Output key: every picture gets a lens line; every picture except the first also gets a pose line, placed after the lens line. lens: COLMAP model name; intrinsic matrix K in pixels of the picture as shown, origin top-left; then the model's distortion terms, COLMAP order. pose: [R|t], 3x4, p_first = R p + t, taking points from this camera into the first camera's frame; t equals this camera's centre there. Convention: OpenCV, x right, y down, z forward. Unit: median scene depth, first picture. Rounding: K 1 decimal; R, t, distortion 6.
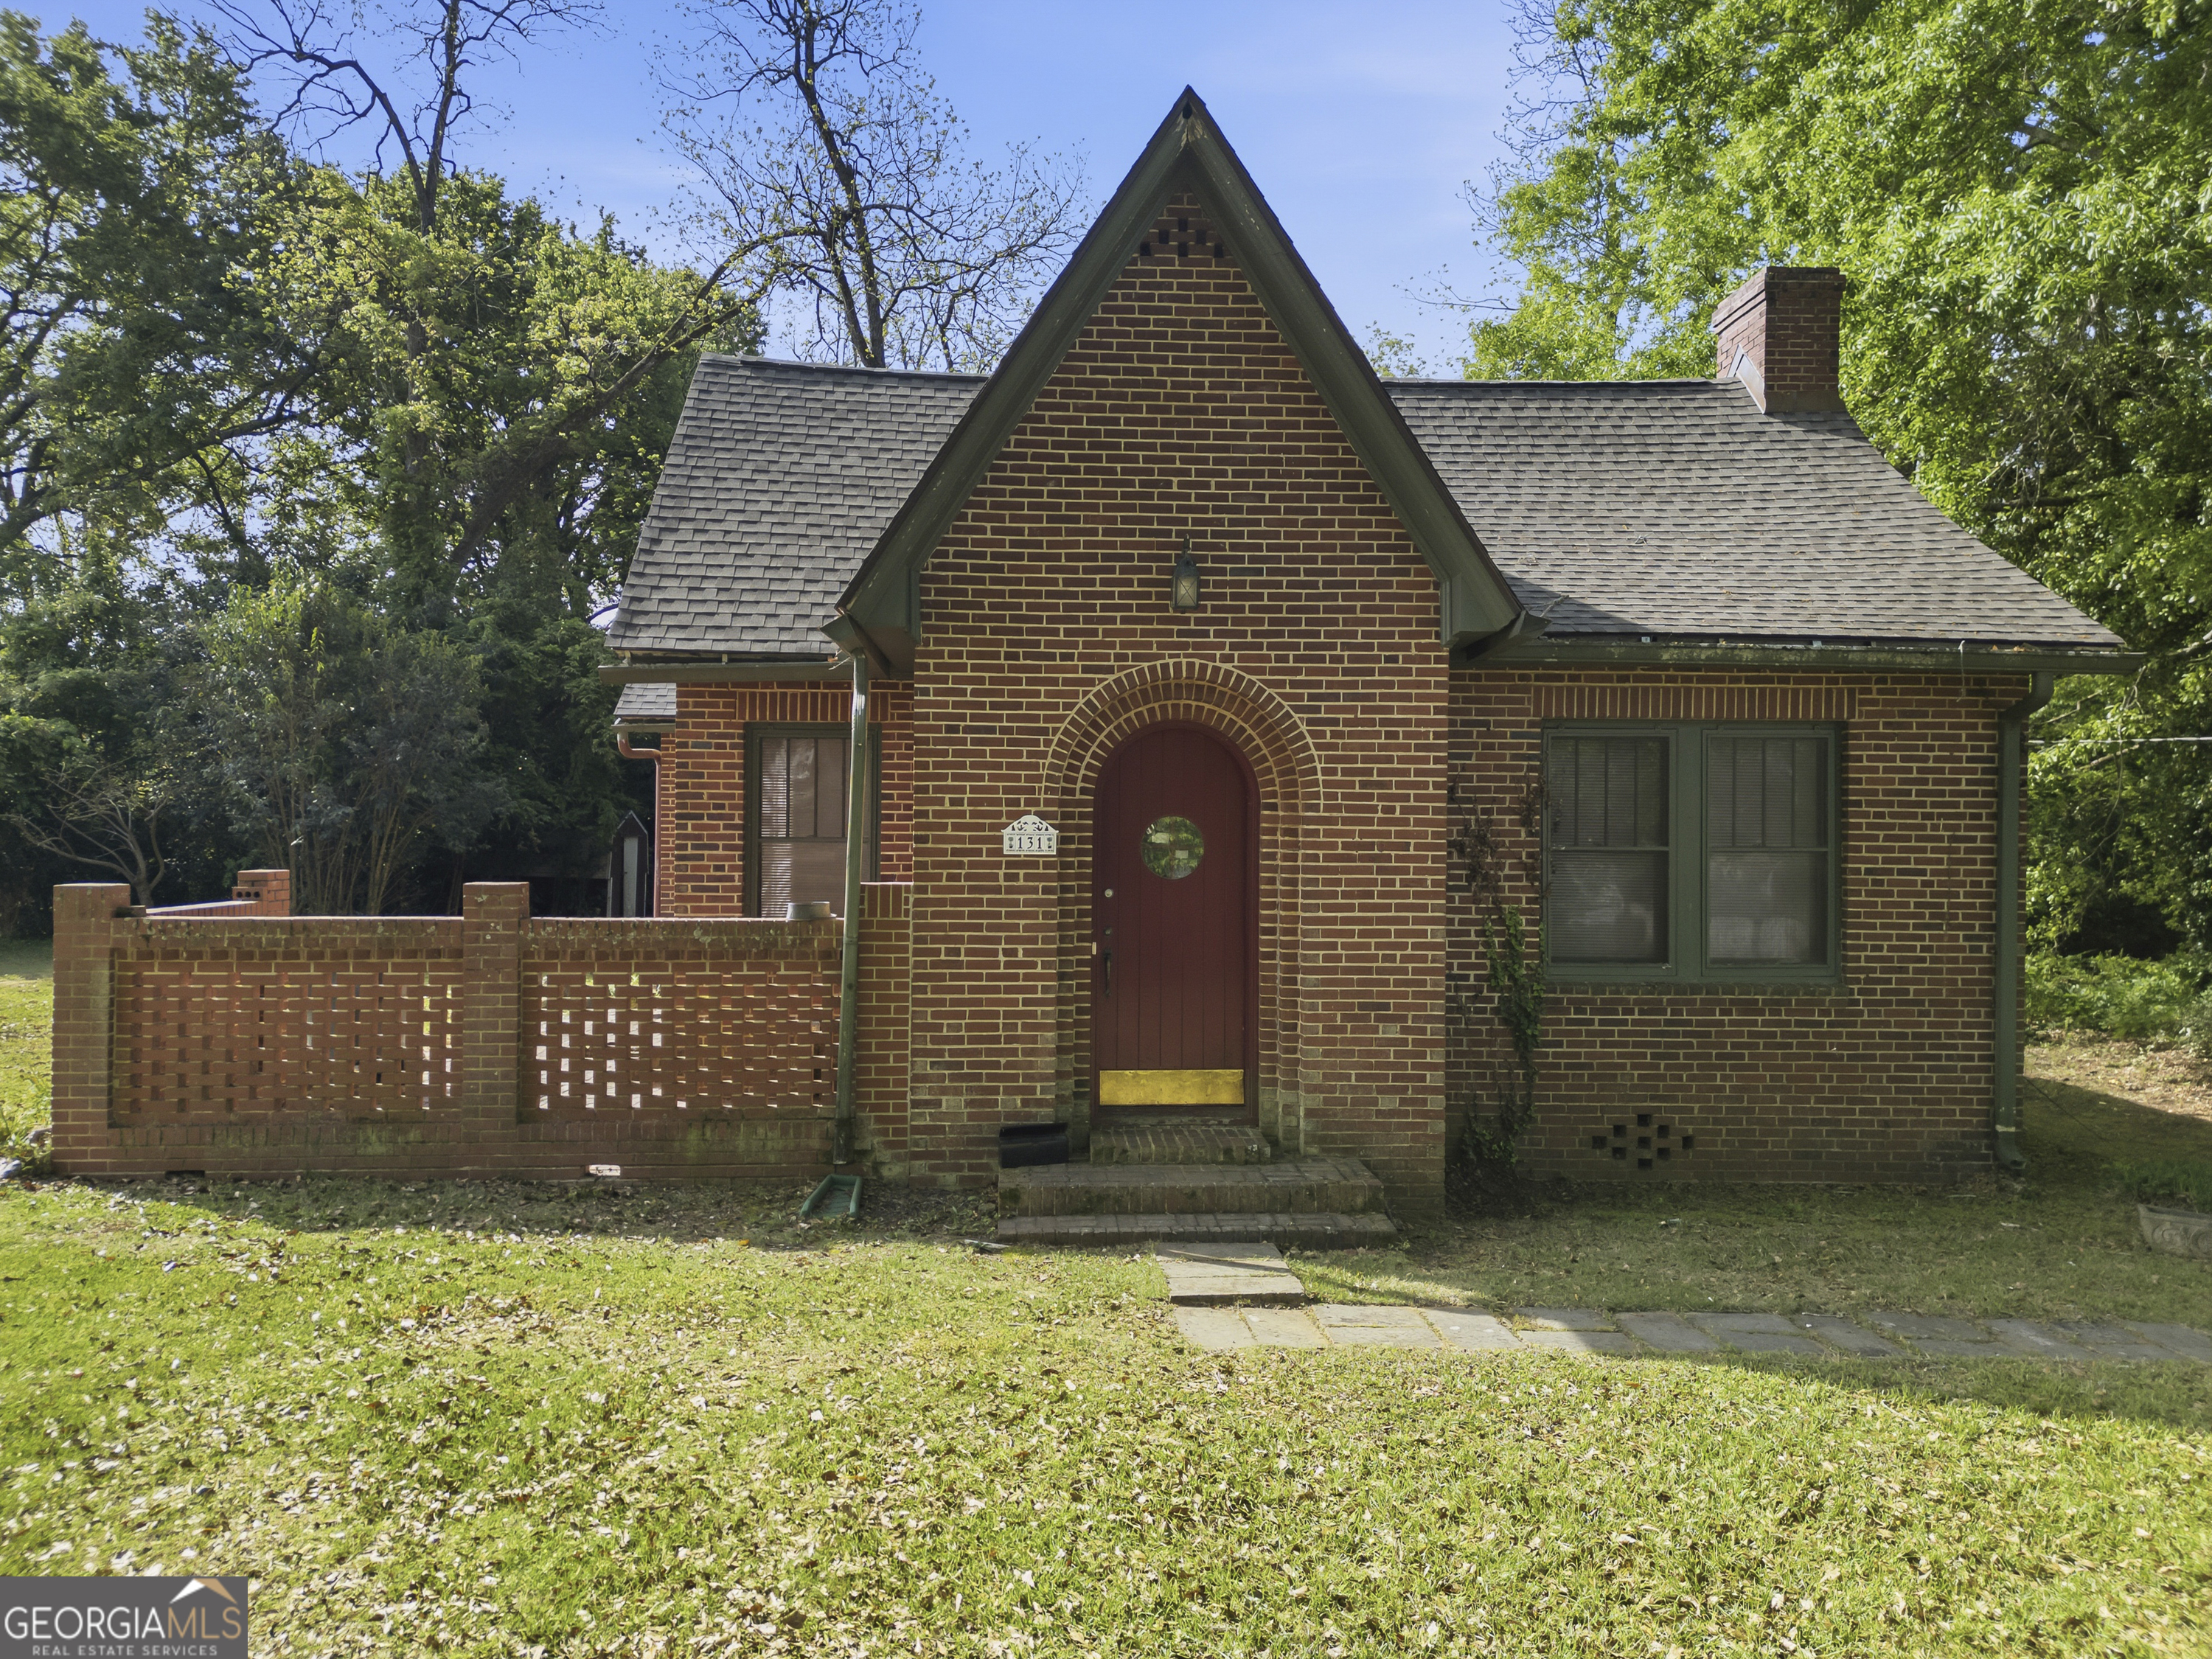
lens RADIAL K [[1545.9, 0, 1106.0], [0, 1545.9, 829.5], [0, 0, 1]] dist [0.210612, -0.413911]
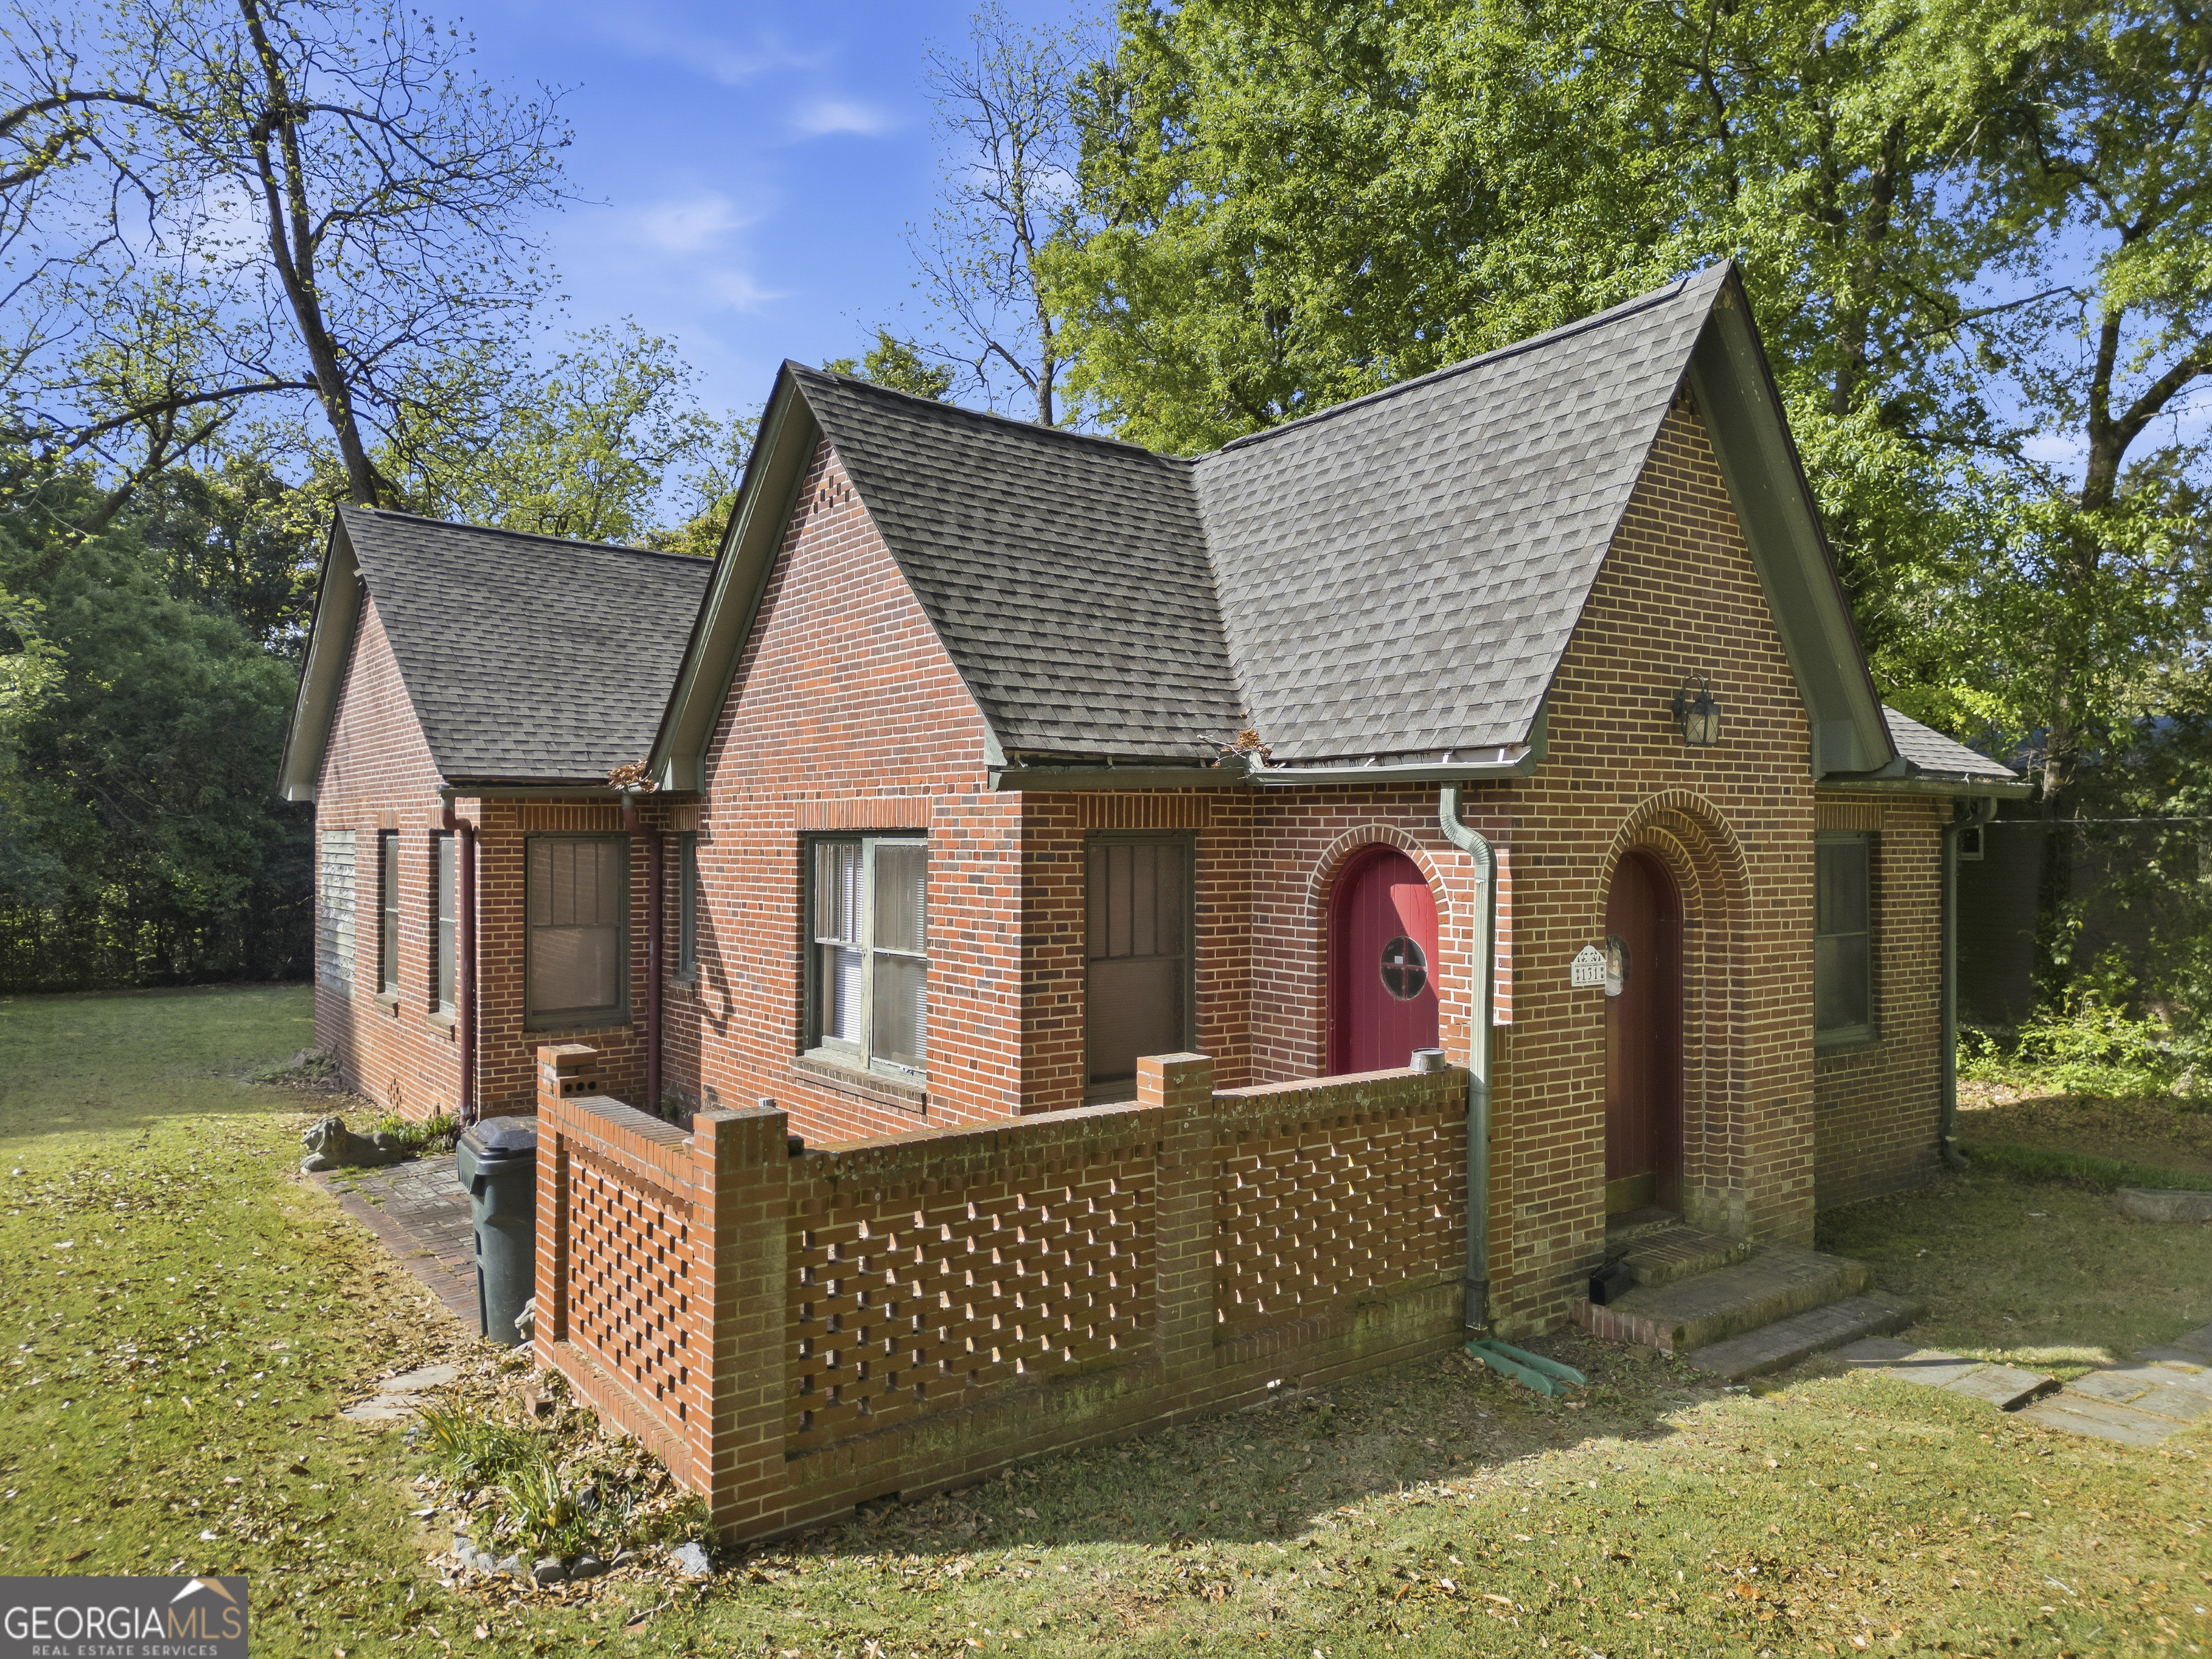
lens RADIAL K [[1540.8, 0, 1095.9], [0, 1540.8, 834.3], [0, 0, 1]] dist [0.100154, -0.106232]
pose [[0.829838, -0.006885, 0.557962, -0.858490], [0.002552, 0.999960, 0.008545, -0.089132], [-0.557998, -0.005667, 0.829823, 0.345187]]
